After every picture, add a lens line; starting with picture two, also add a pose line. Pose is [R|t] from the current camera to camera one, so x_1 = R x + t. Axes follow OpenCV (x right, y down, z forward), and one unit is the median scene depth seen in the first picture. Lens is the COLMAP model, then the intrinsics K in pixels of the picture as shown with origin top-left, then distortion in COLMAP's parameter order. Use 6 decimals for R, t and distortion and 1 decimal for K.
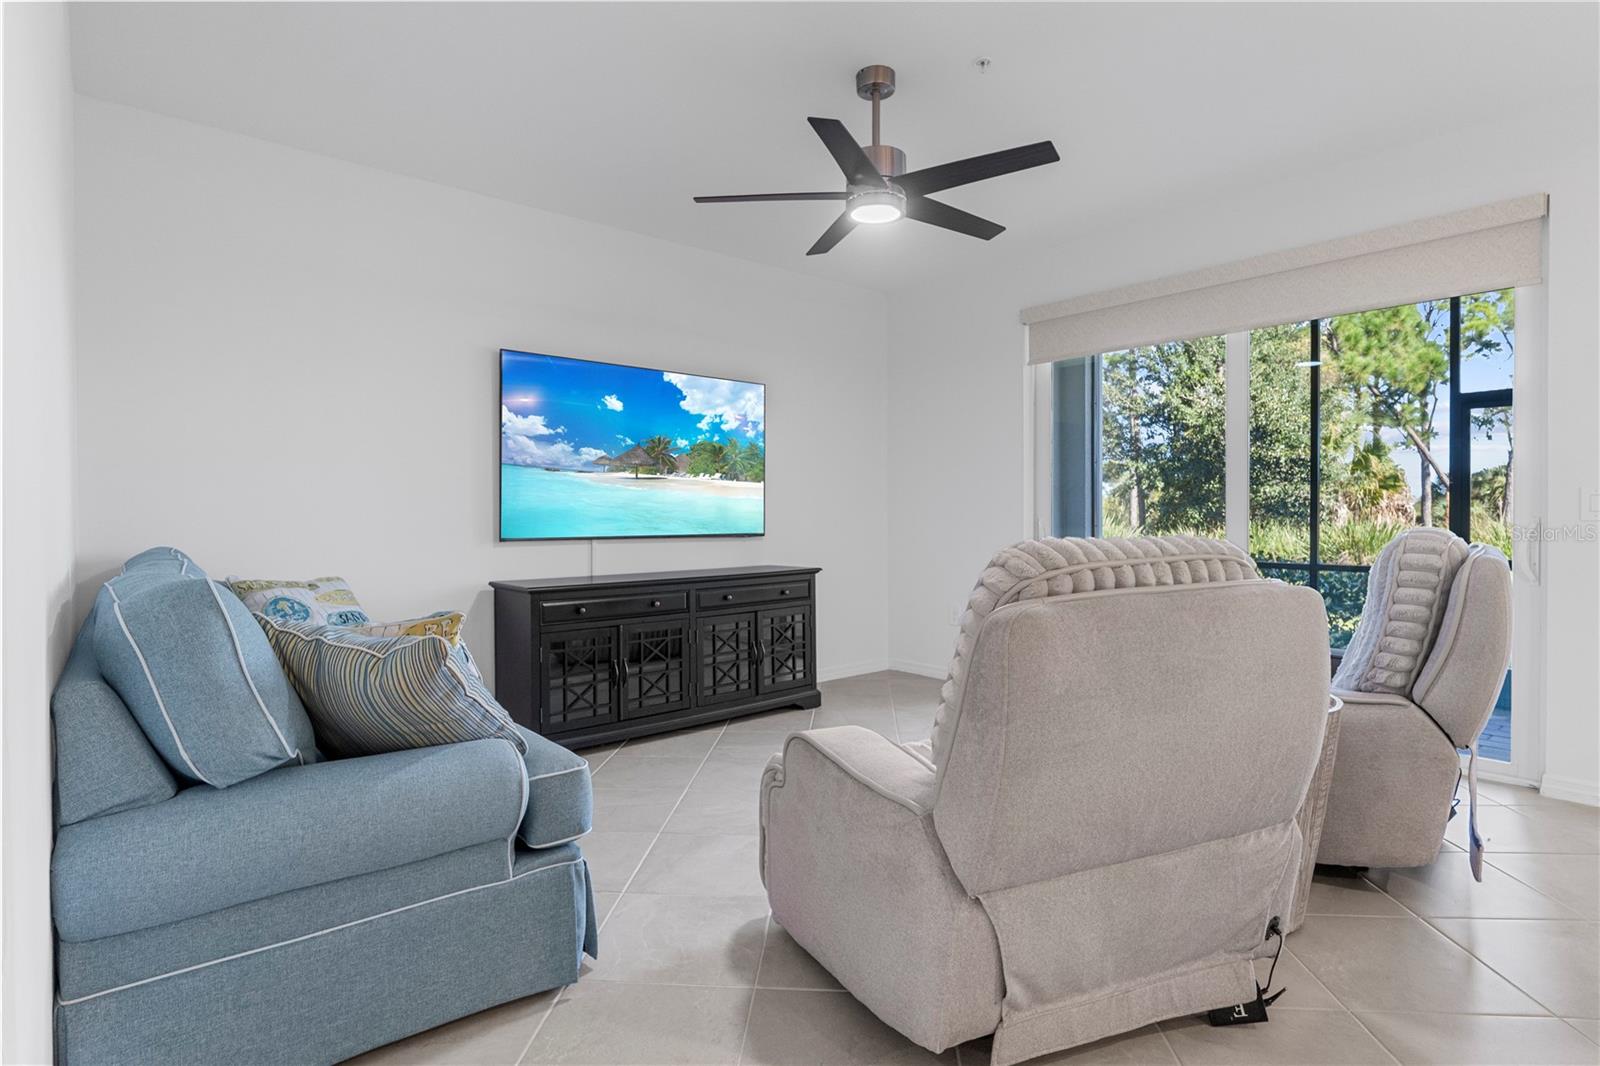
lens RADIAL K [[830.7, 0, 802.2], [0, 830.7, 526.0], [0, 0, 1]] dist [-0.003752, -0.000395]
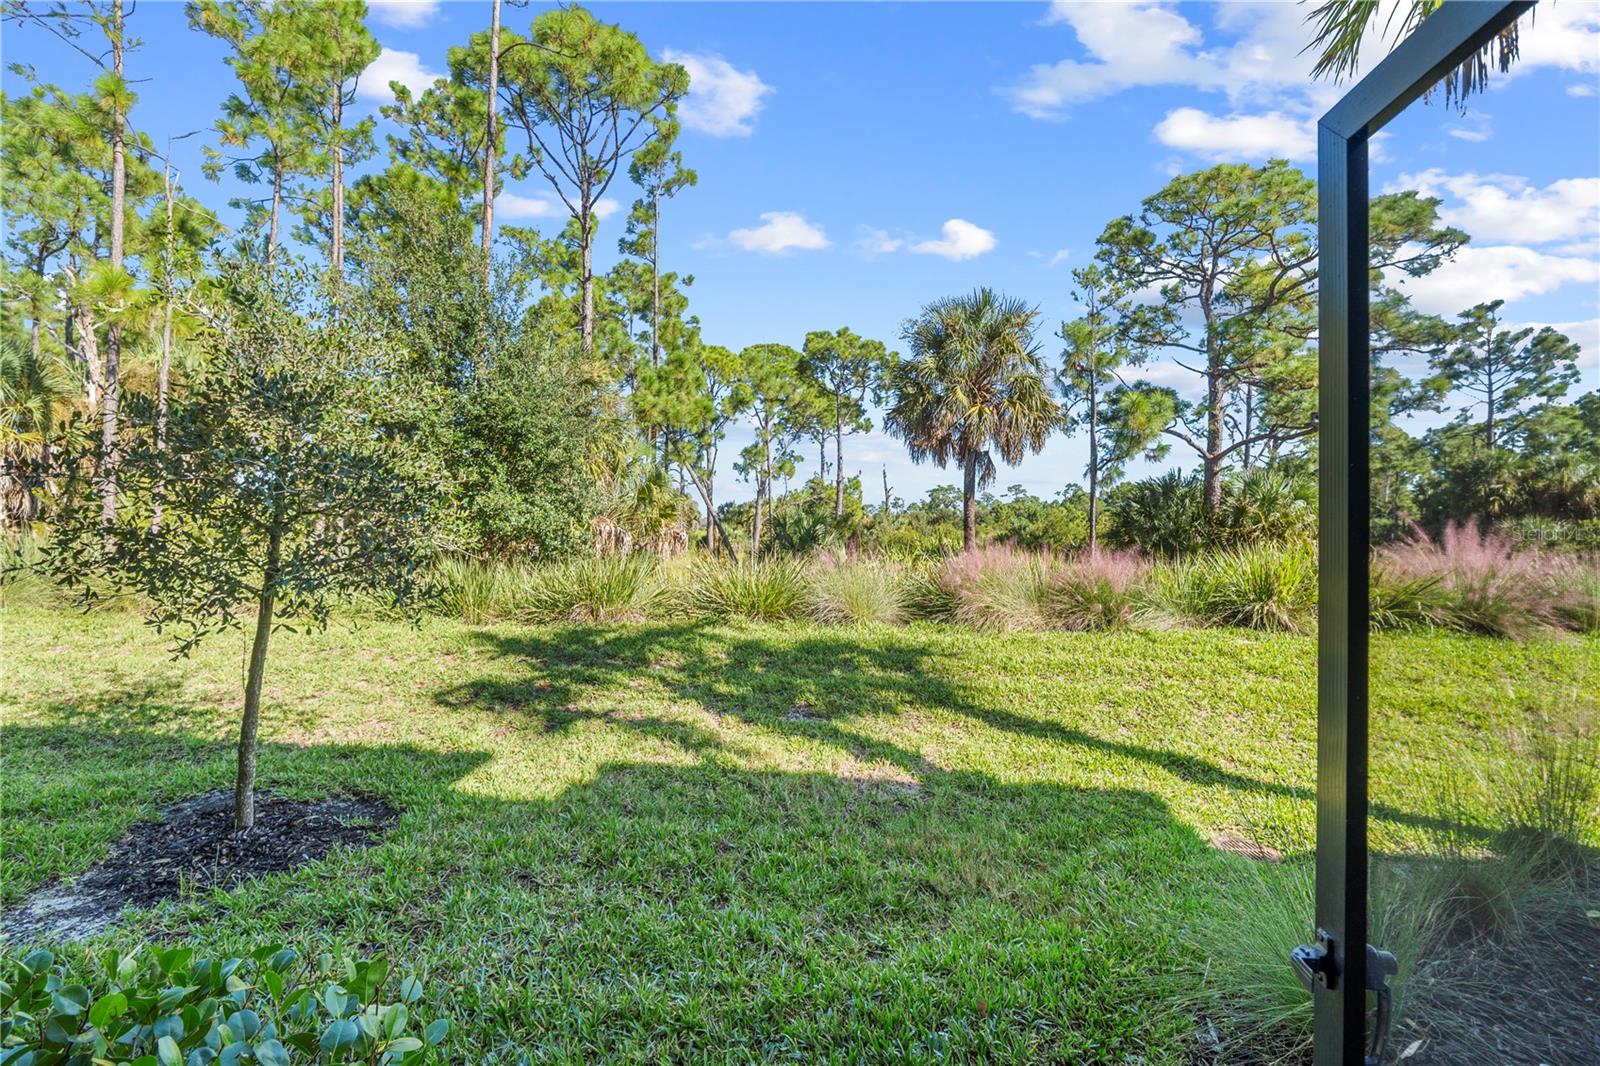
lens RADIAL K [[680.7, 0, 802.9], [0, 680.7, 529.5], [0, 0, 1]] dist [0.000086, -0.000541]
pose [[0.717913, 0.009577, 0.696067, 0.199374], [0.000864, 0.999892, -0.014648, -0.014592], [-0.696132, 0.011117, 0.717827, 0.224787]]
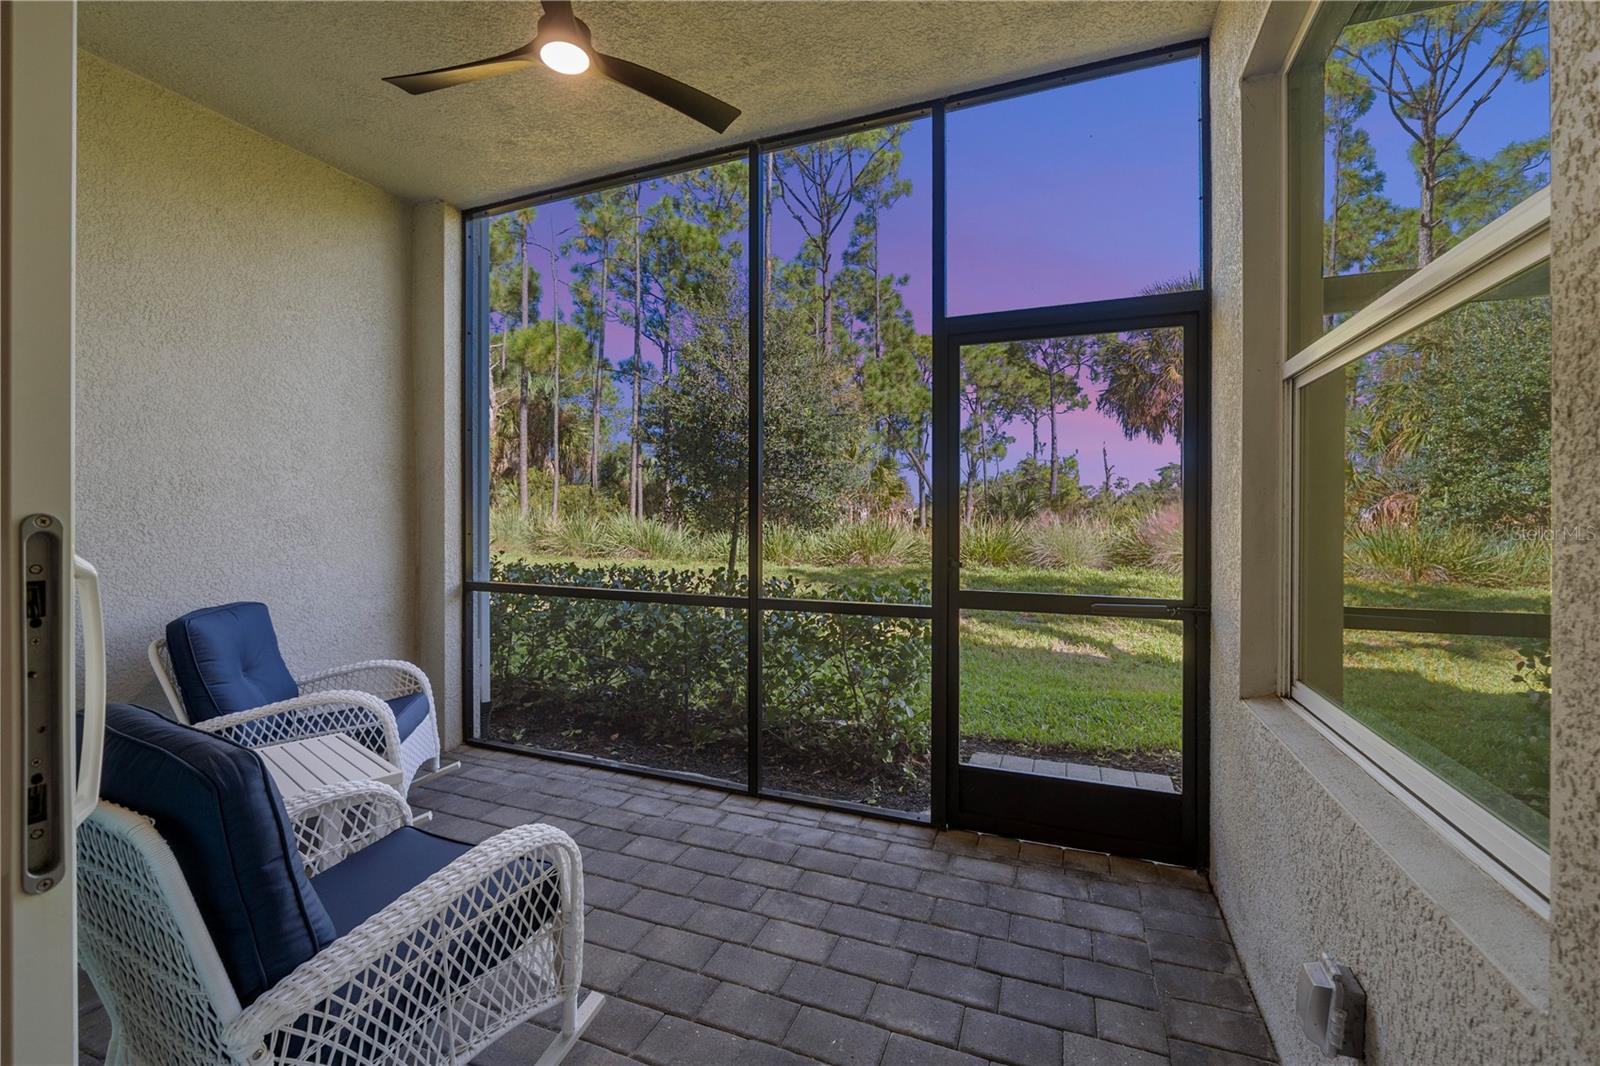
lens RADIAL K [[680.7, 0, 802.2], [0, 680.7, 513.2], [0, 0, 1]] dist [0.000086, -0.000541]
pose [[0.892314, 0.002765, 0.451407, 0.111406], [0.005765, 0.999830, -0.017519, -0.001789], [-0.451378, 0.018235, 0.892146, 0.141872]]
